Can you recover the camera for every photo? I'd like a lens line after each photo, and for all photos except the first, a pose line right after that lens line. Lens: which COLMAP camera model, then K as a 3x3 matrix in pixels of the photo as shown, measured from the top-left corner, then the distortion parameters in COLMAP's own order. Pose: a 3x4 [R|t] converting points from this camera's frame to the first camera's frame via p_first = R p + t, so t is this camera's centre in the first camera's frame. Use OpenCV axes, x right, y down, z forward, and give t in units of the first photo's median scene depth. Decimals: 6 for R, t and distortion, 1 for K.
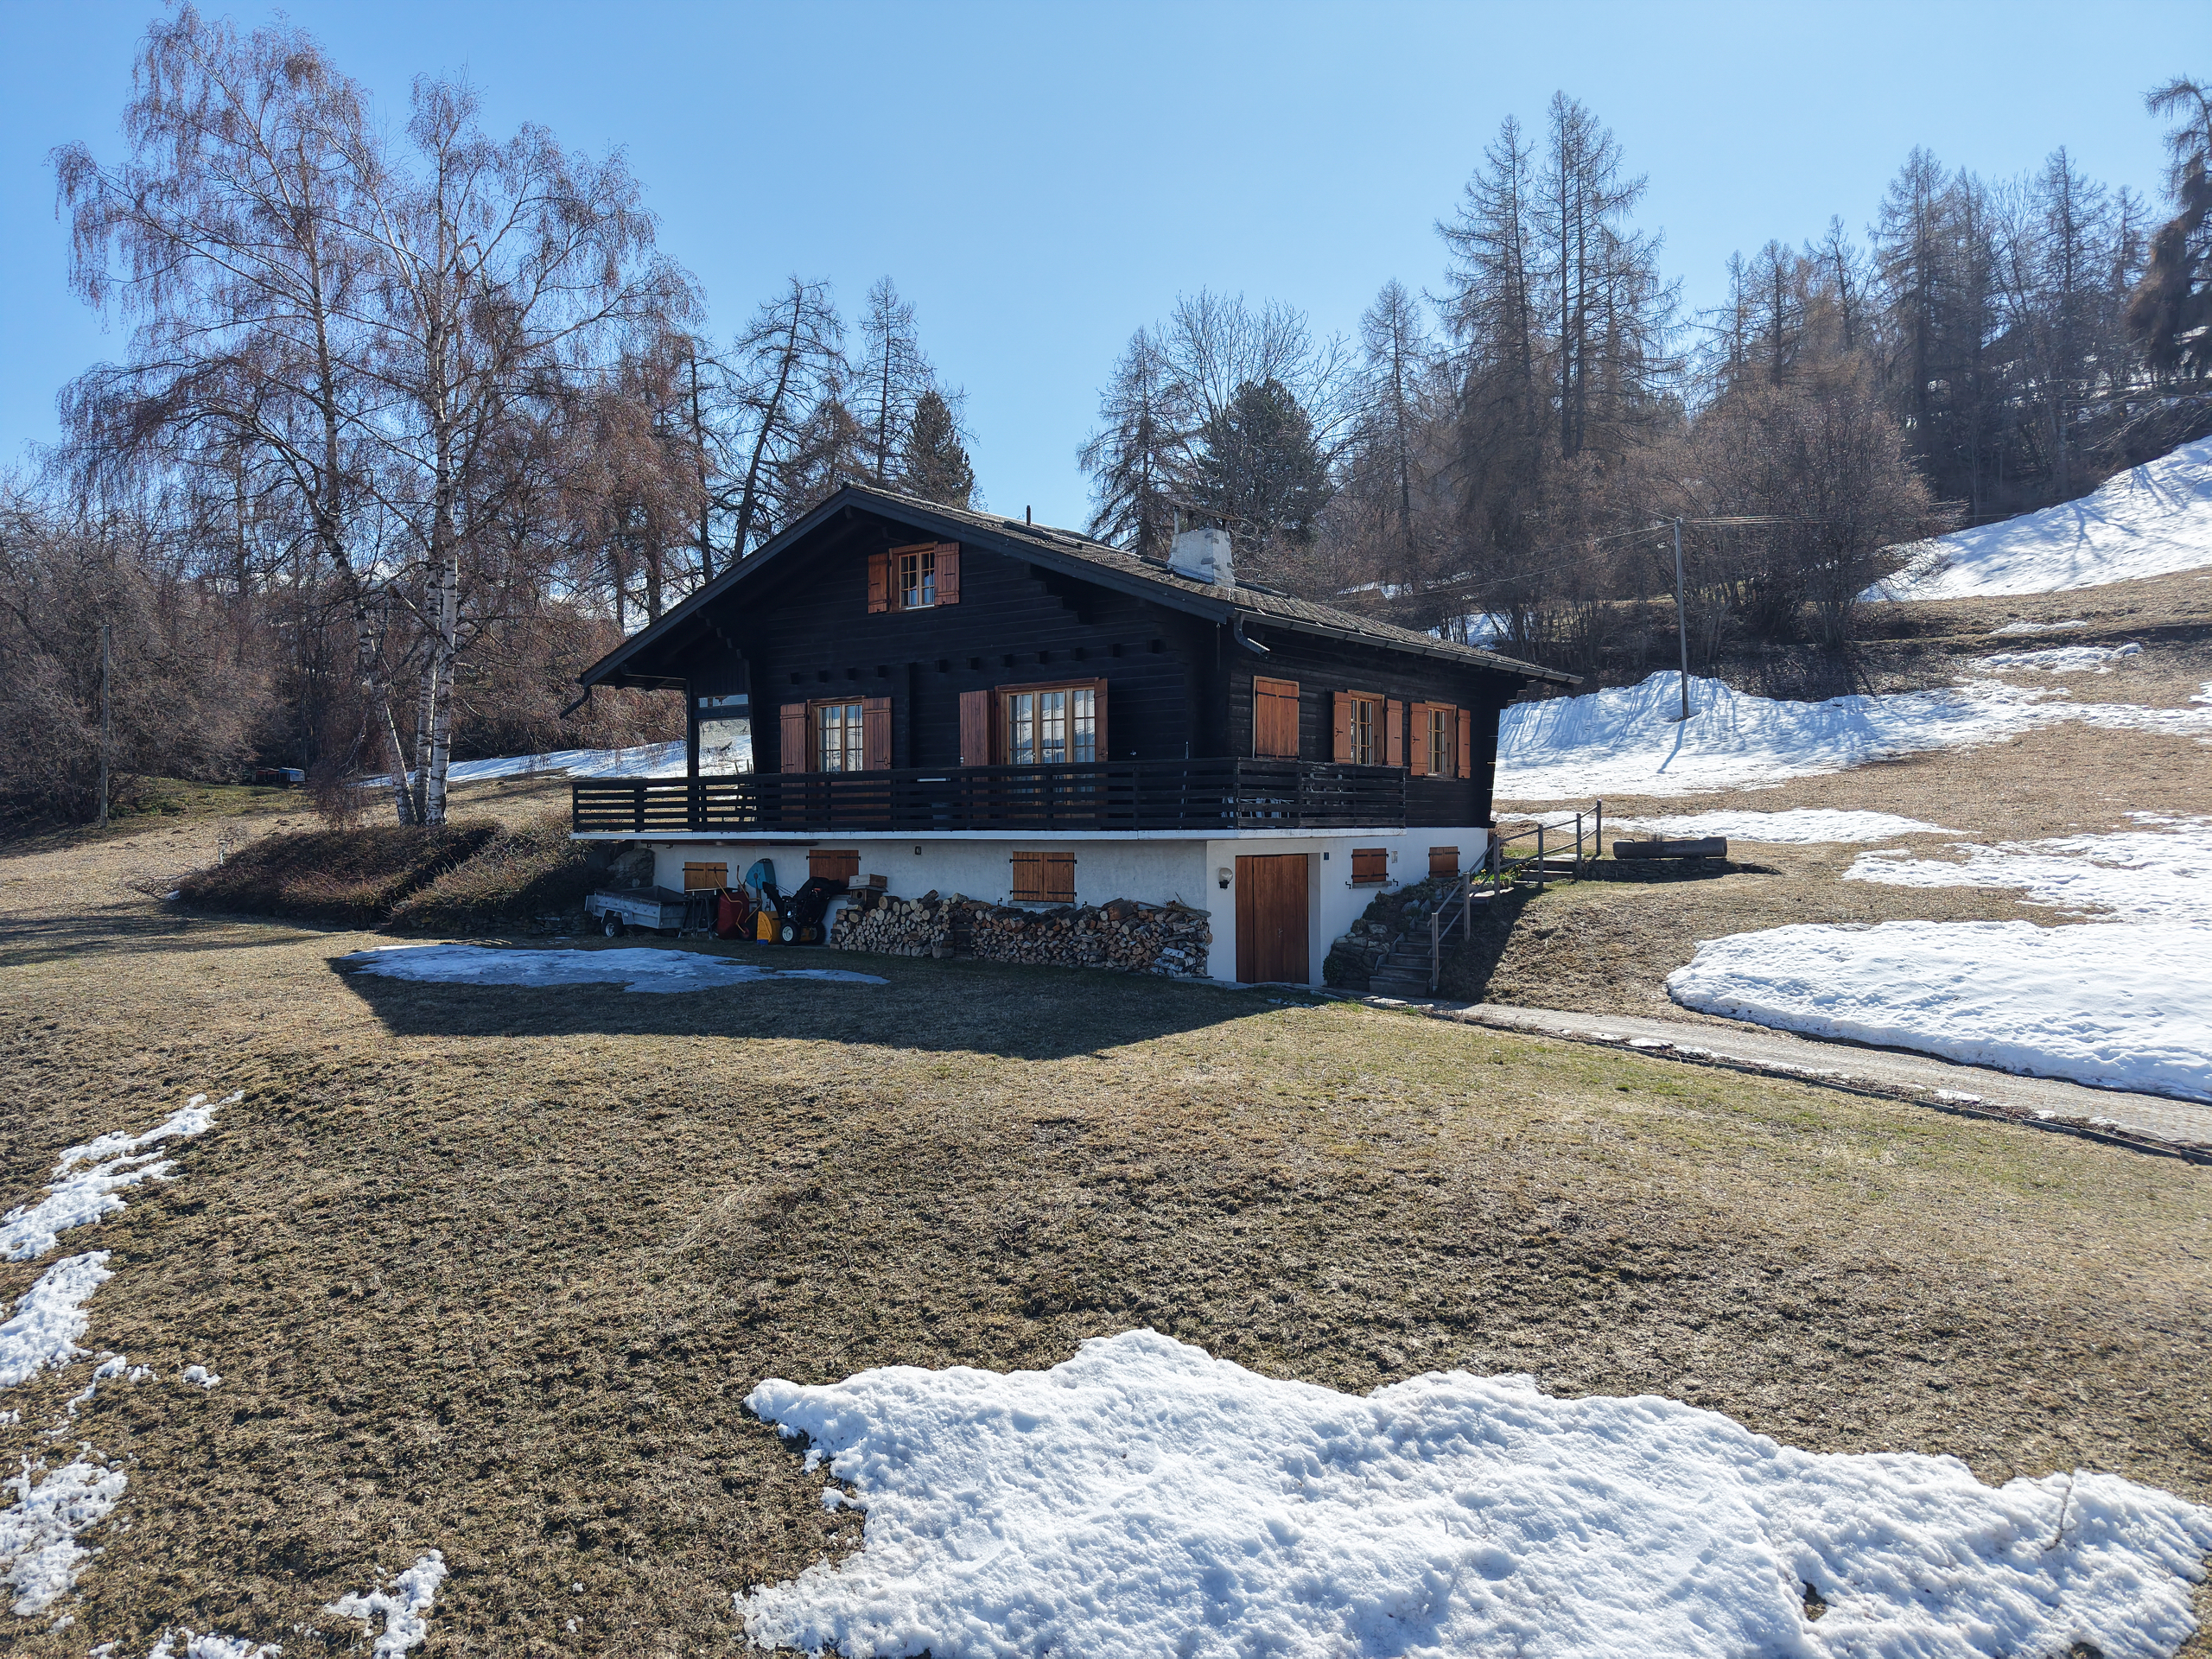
lens RADIAL K [[1454.1, 0, 1106.0], [0, 1454.1, 829.5], [0, 0, 1]] dist [0.001615, -0.009544]
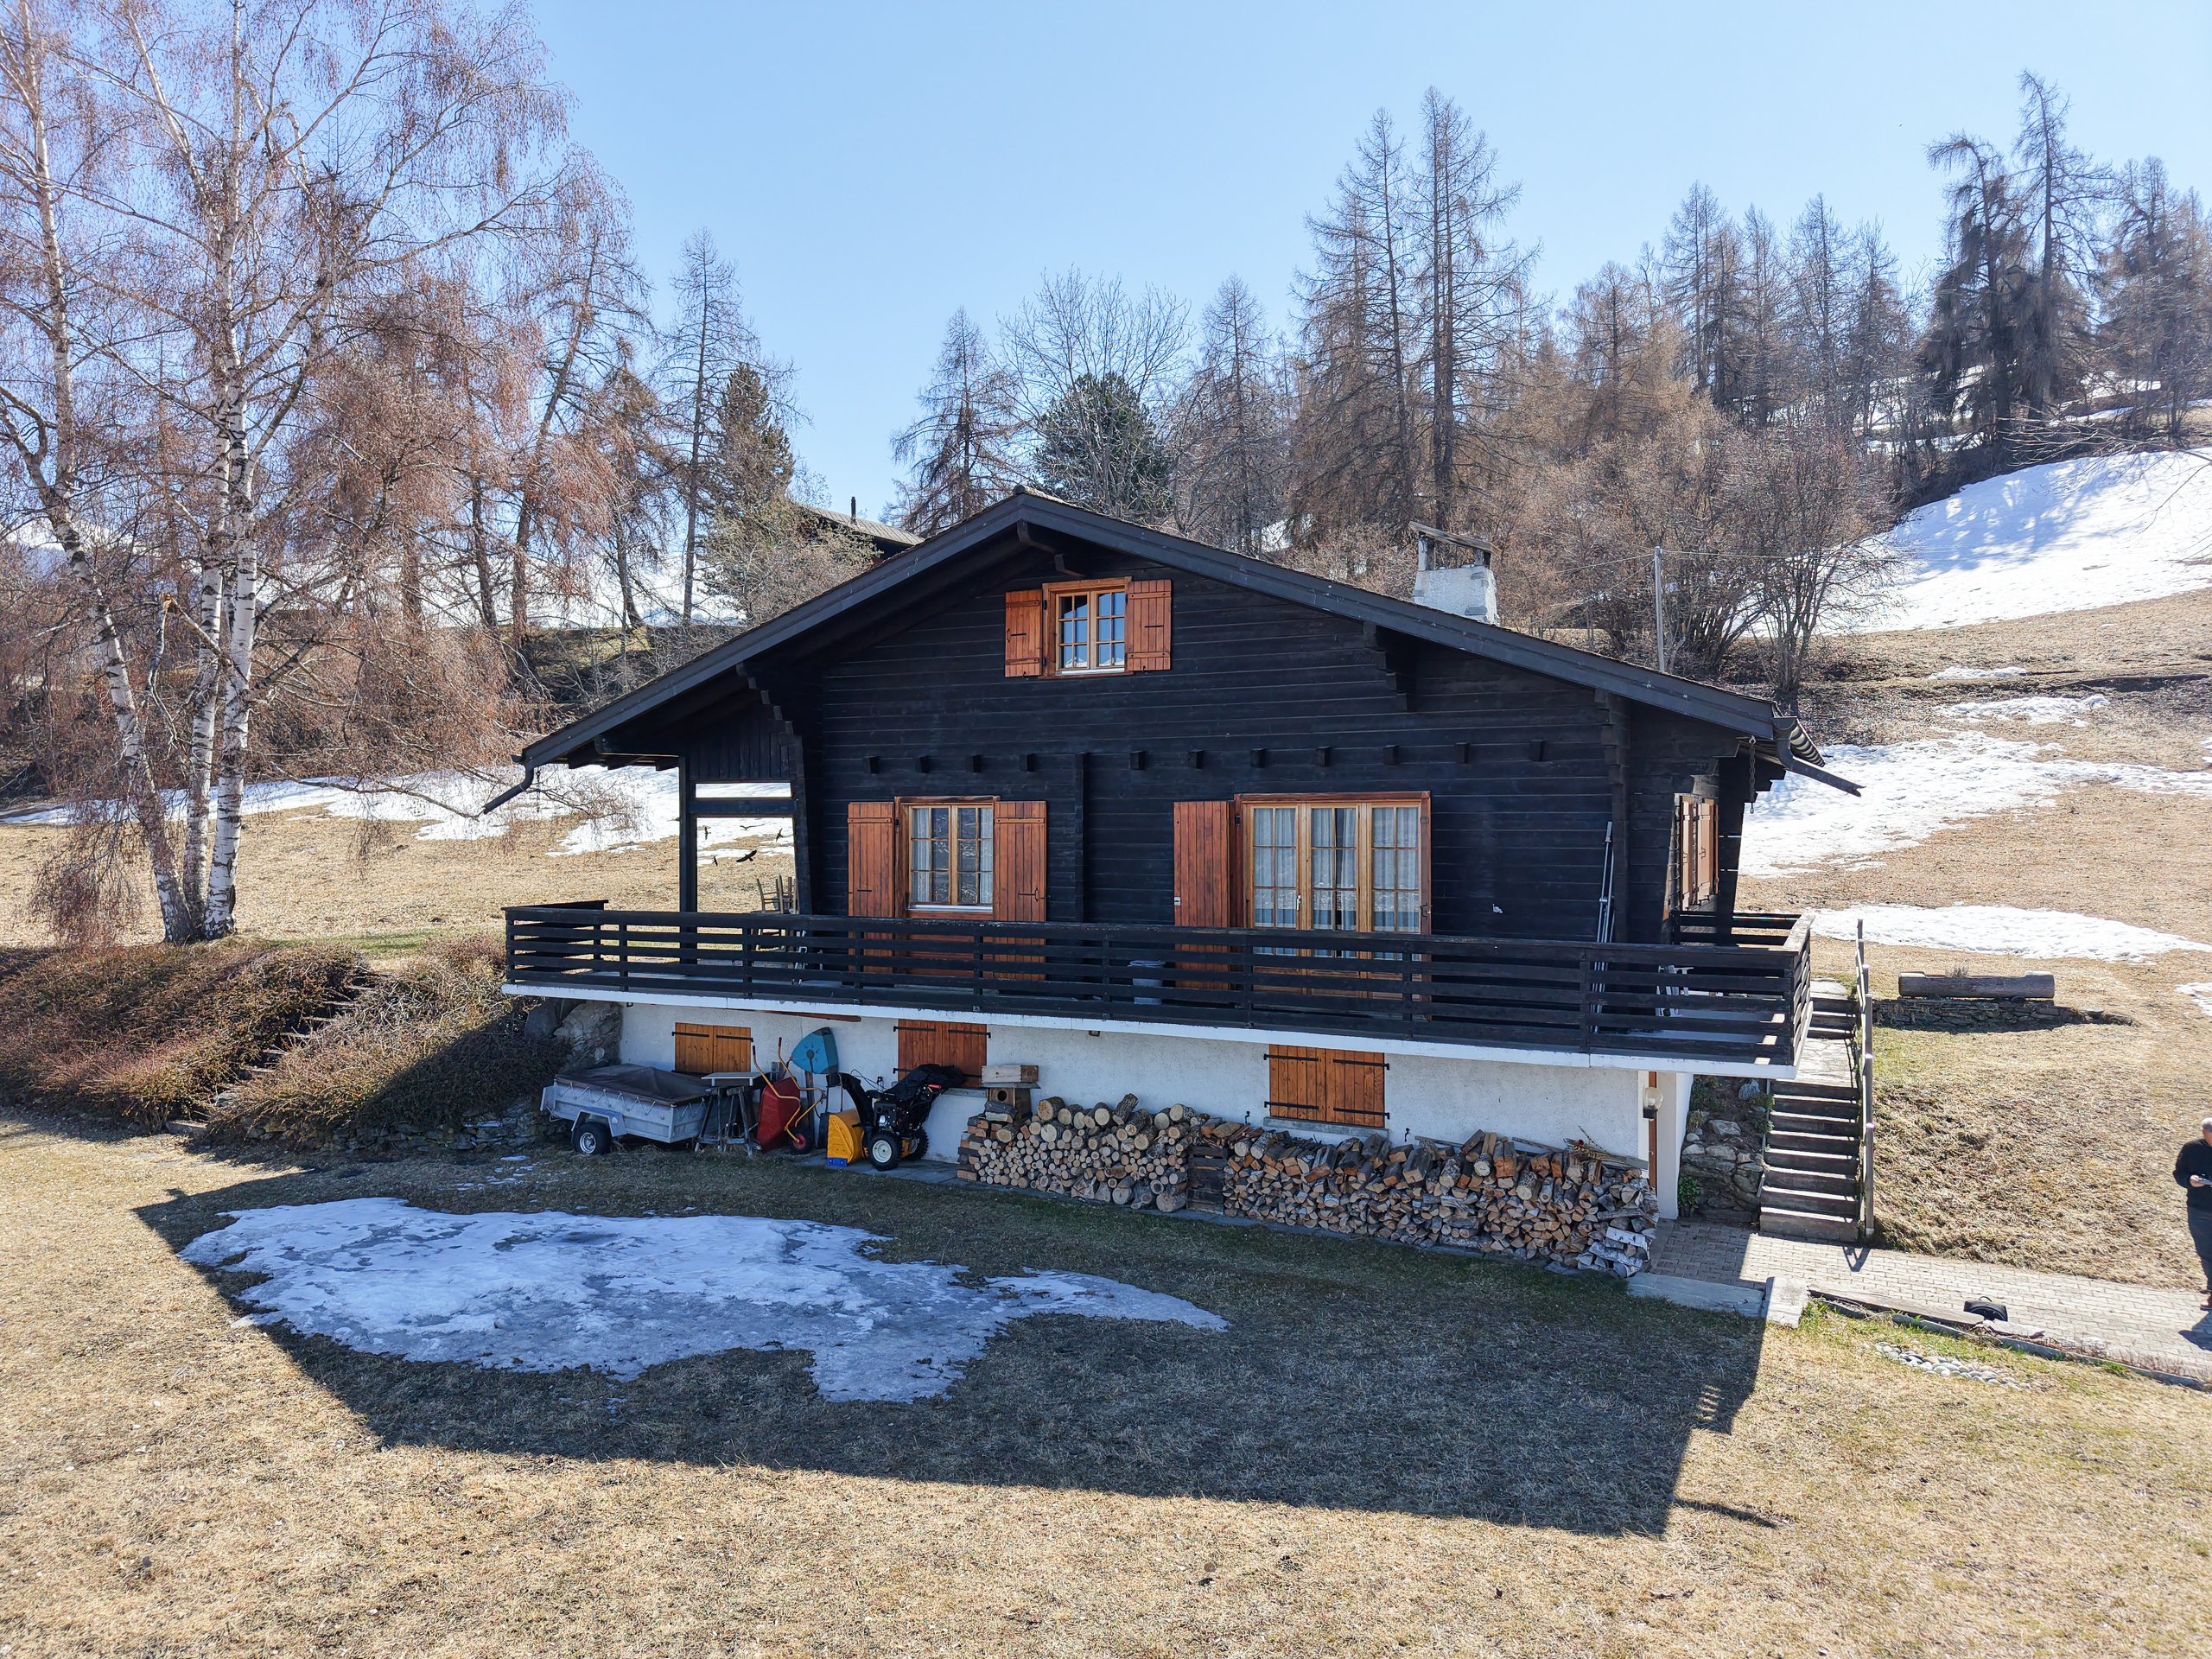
lens RADIAL K [[1460.5, 0, 1098.8], [0, 1460.5, 827.2], [0, 0, 1]] dist [-0.003233, -0.007216]
pose [[0.983924, 0.001935, 0.178574, -0.125438], [-0.002343, 0.999995, 0.002073, -0.041322], [-0.178570, -0.002458, 0.983924, 0.166271]]
